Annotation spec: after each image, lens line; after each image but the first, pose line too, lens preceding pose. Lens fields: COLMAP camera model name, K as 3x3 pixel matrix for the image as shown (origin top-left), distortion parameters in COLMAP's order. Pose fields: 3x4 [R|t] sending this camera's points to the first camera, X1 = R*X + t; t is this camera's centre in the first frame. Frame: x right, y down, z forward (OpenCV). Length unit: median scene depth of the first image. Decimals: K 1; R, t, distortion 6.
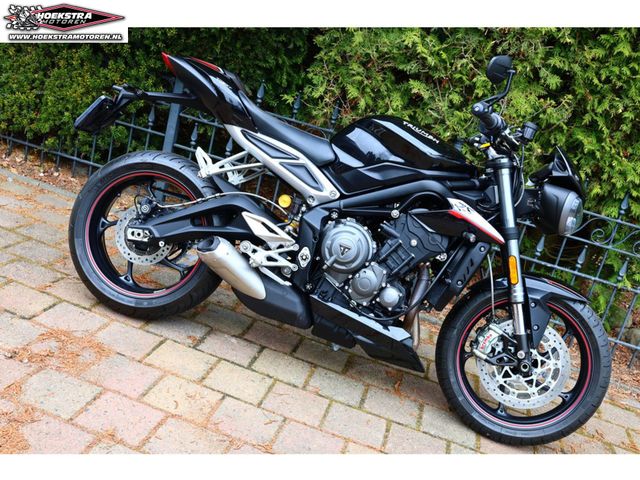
lens RADIAL K [[704.0, 0, 320.0], [0, 704.0, 240.0], [0, 0, 1]] dist [-0.003747, -0.019334]
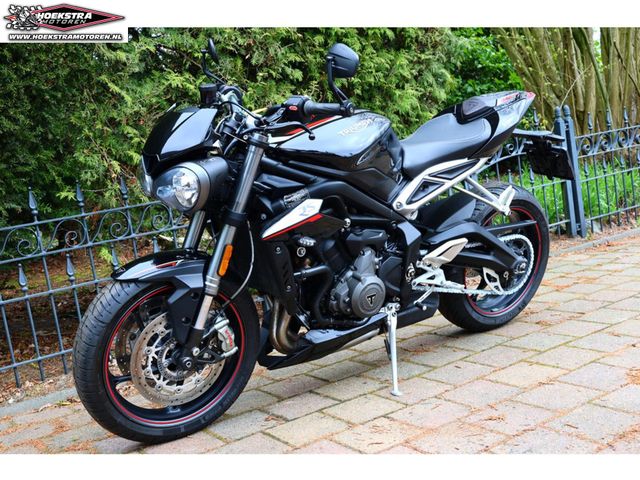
lens RADIAL K [[739.0, 0, 320.0], [0, 739.0, 240.0], [0, 0, 1]] dist [-0.004771, -0.006694]
pose [[0.618709, -0.428813, 0.658269, -0.693545], [0.513245, 0.854997, 0.074566, -0.092051], [-0.594793, 0.291718, 0.749081, 0.231611]]
